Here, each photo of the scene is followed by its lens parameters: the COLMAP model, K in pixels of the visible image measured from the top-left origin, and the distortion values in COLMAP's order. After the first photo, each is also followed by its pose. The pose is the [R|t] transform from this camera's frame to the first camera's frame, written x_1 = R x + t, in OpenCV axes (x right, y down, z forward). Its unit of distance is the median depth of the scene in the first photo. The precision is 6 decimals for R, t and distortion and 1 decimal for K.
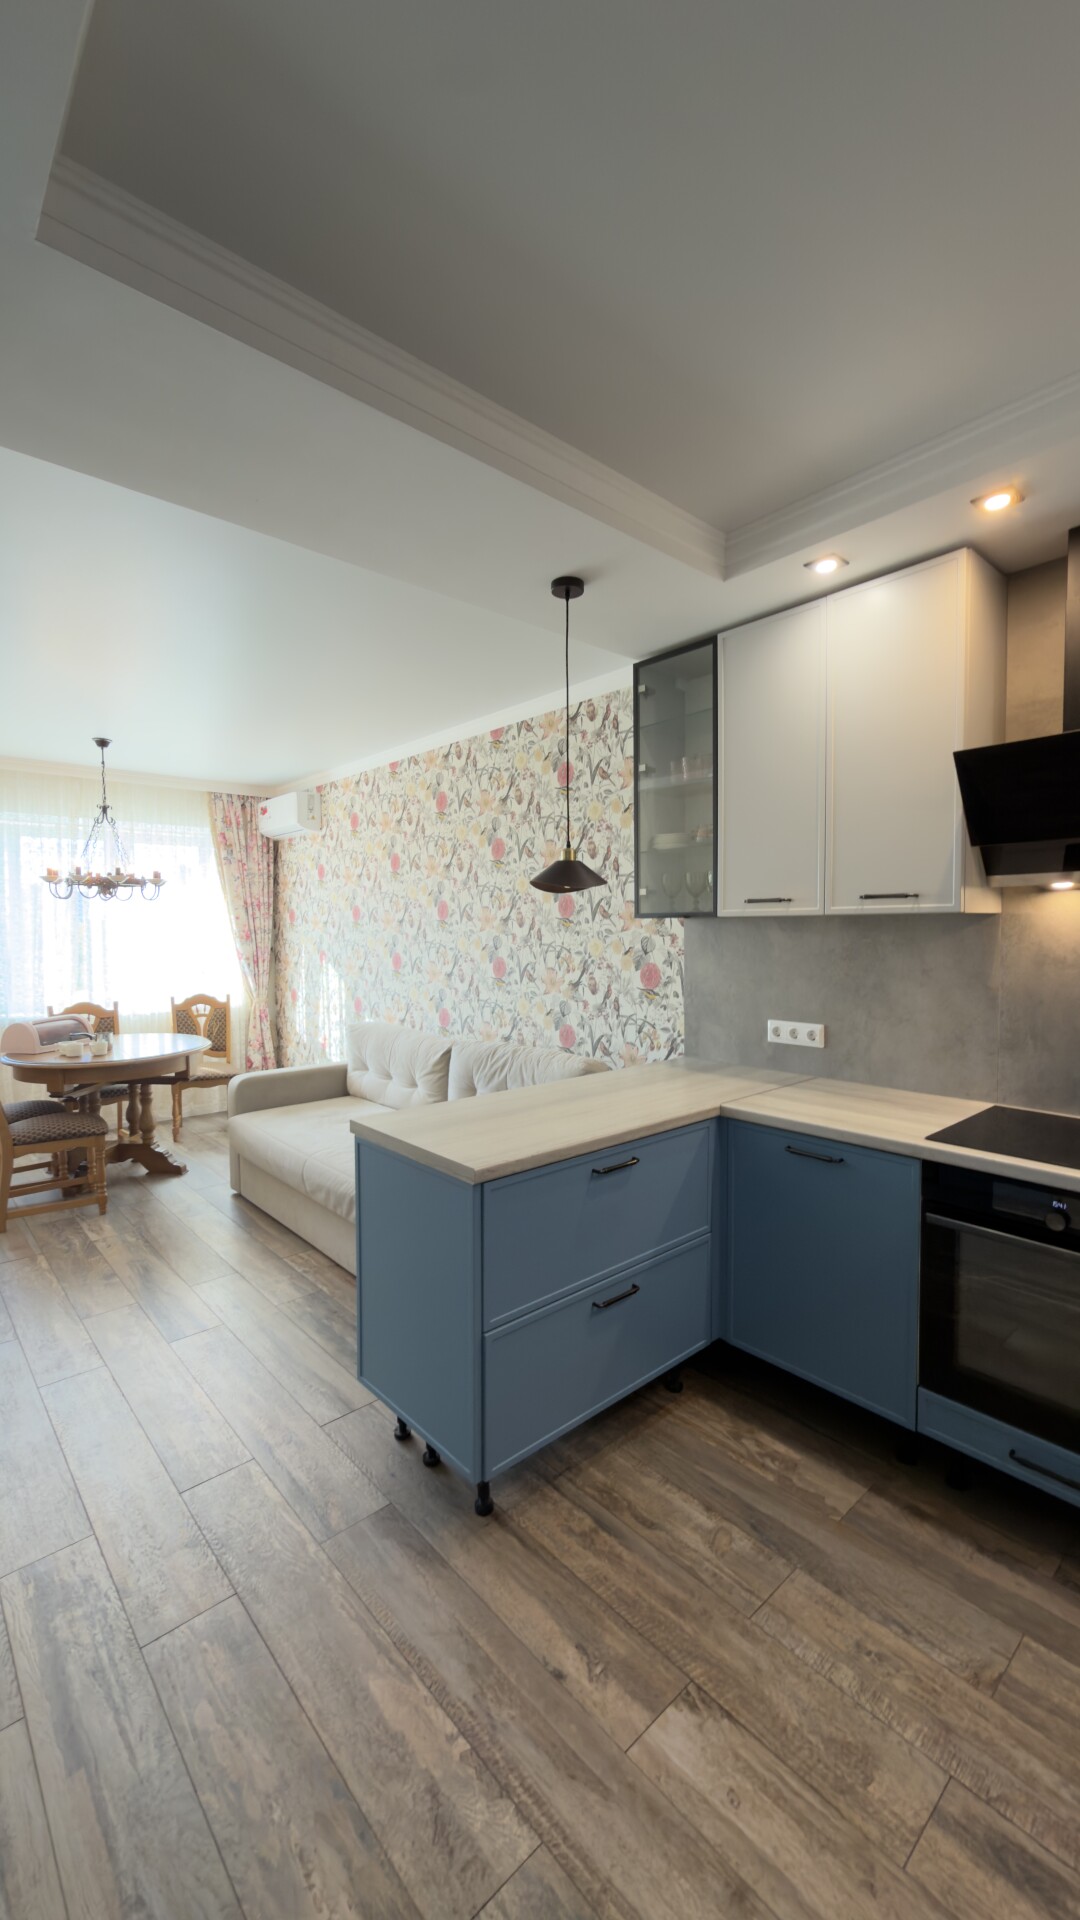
lens RADIAL K [[766.7, 0, 539.9], [0, 766.7, 959.7], [0, 0, 1]] dist [0.004103, -0.000671]
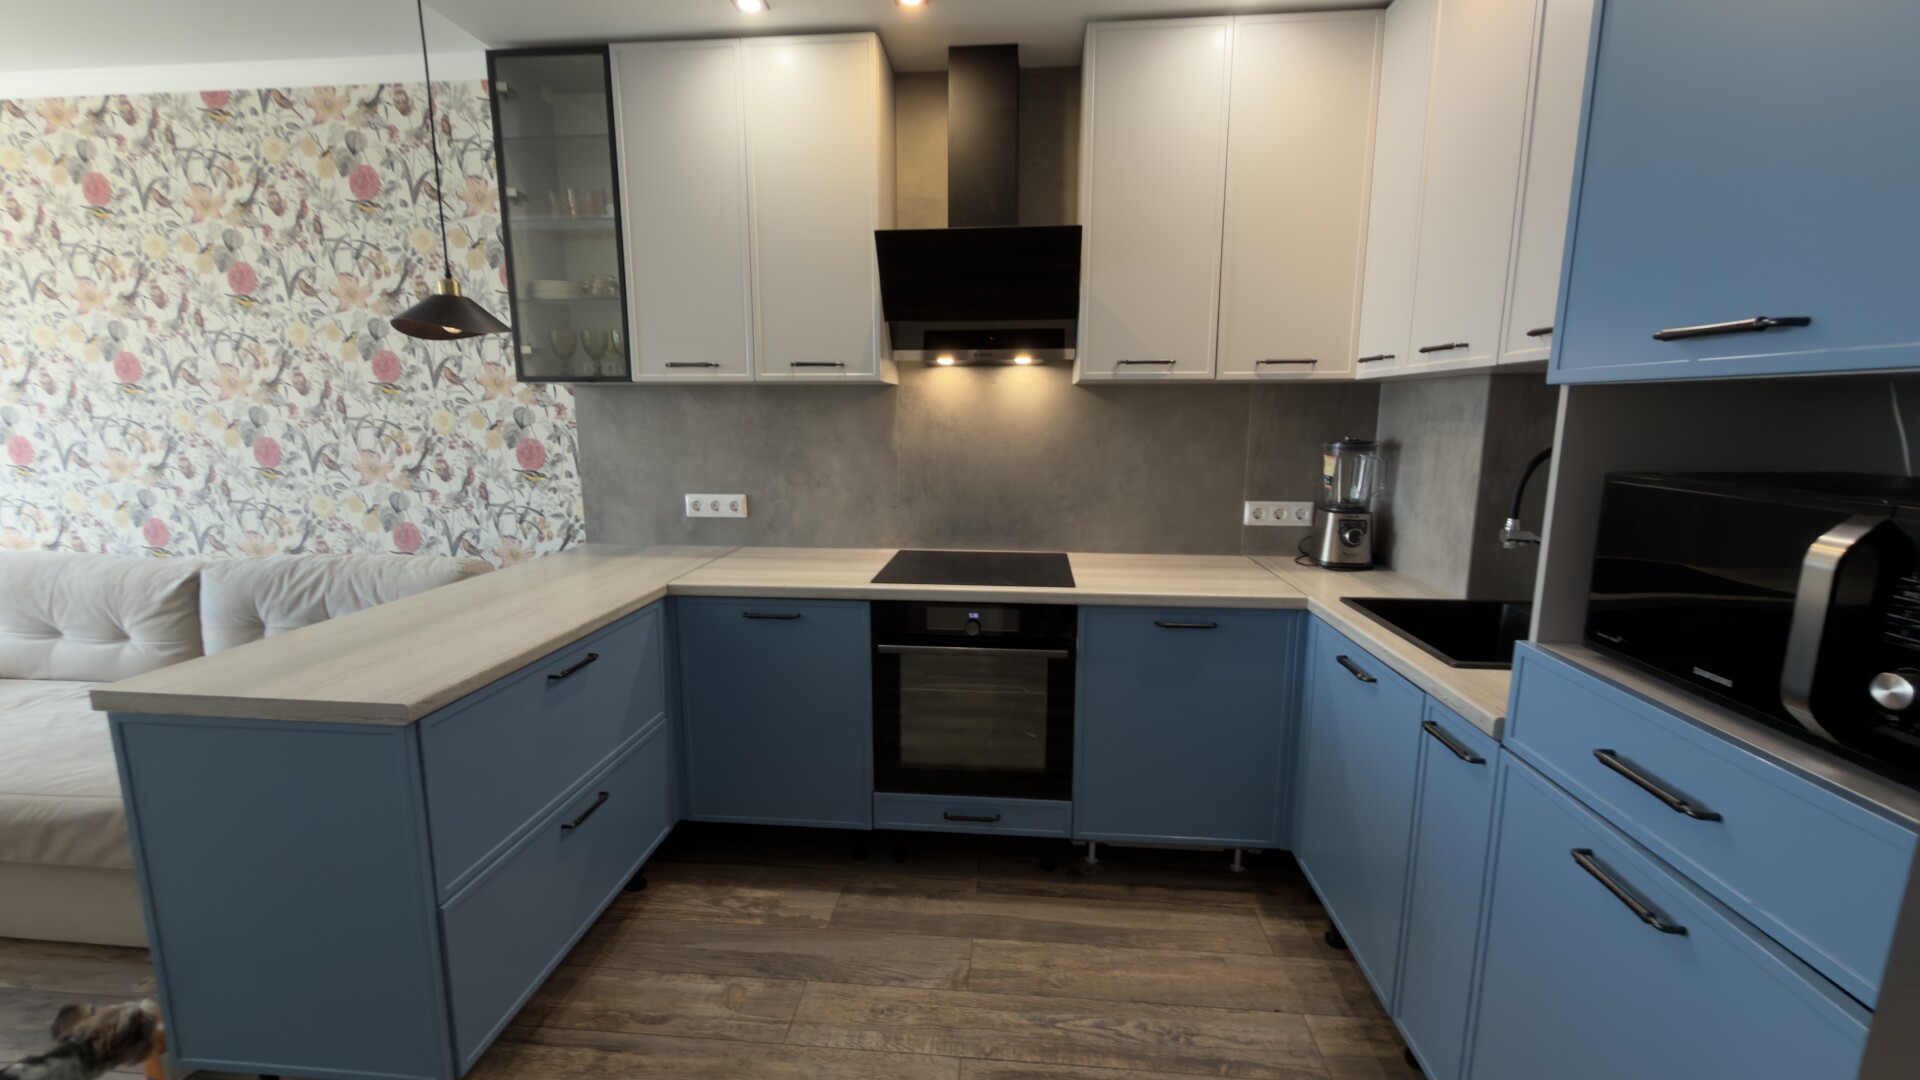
lens RADIAL K [[766.7, 0, 960.4], [0, 766.7, 538.0], [0, 0, 1]] dist [0.004103, -0.000671]
pose [[0.729340, -0.103238, 0.676317, -0.094808], [0.023202, 0.991713, 0.126361, 0.017274], [-0.683757, -0.076468, 0.725692, 0.056123]]
